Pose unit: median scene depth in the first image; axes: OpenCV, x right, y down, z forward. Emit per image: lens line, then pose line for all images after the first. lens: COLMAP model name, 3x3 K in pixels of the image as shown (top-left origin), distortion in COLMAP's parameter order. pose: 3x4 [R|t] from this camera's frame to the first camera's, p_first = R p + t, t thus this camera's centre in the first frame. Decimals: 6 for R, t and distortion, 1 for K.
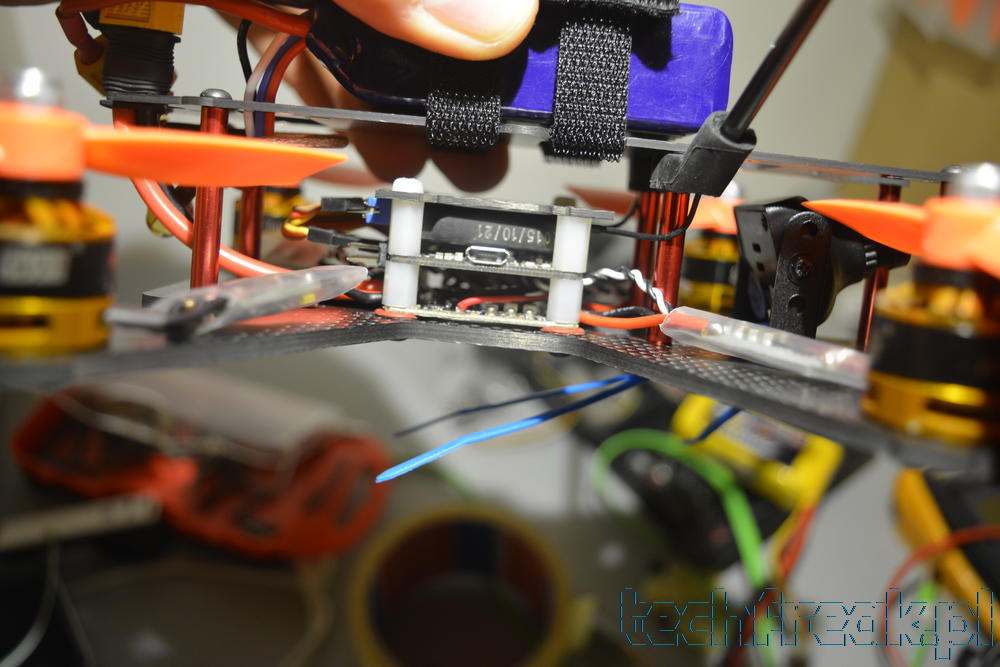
lens RADIAL K [[1009.5, 0, 500.0], [0, 1009.5, 333.5], [0, 0, 1]] dist [-0.021501, -0.019081]
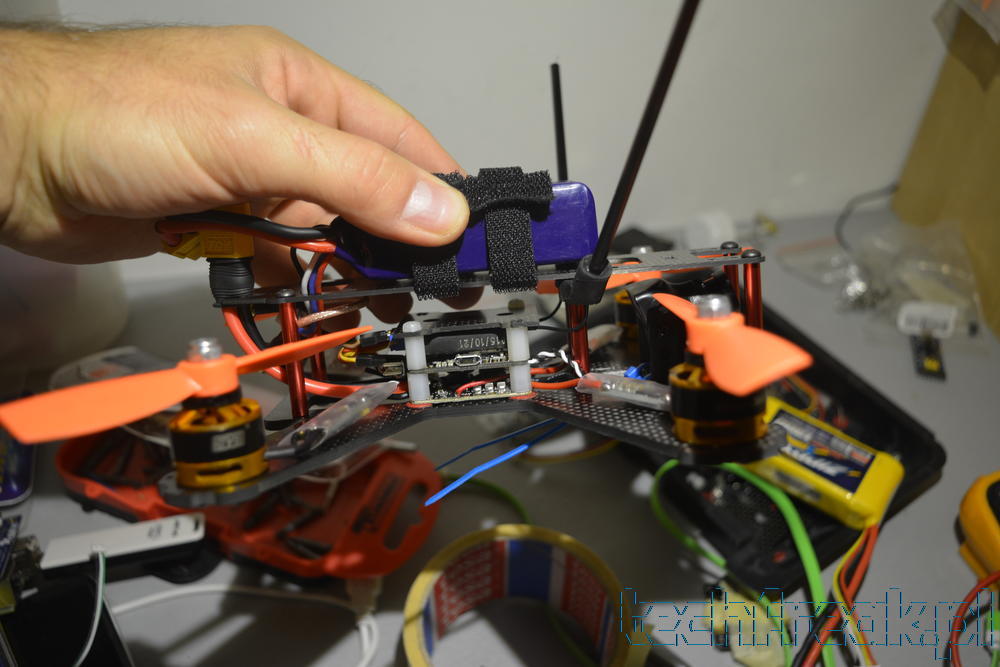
lens RADIAL K [[1009.5, 0, 500.0], [0, 1009.5, 333.5], [0, 0, 1]] dist [-0.021501, -0.019081]
pose [[0.982031, -0.183614, -0.043612, 0.116117], [0.185156, 0.982107, 0.034402, -0.164430], [0.036515, -0.041859, 0.998456, -0.611394]]
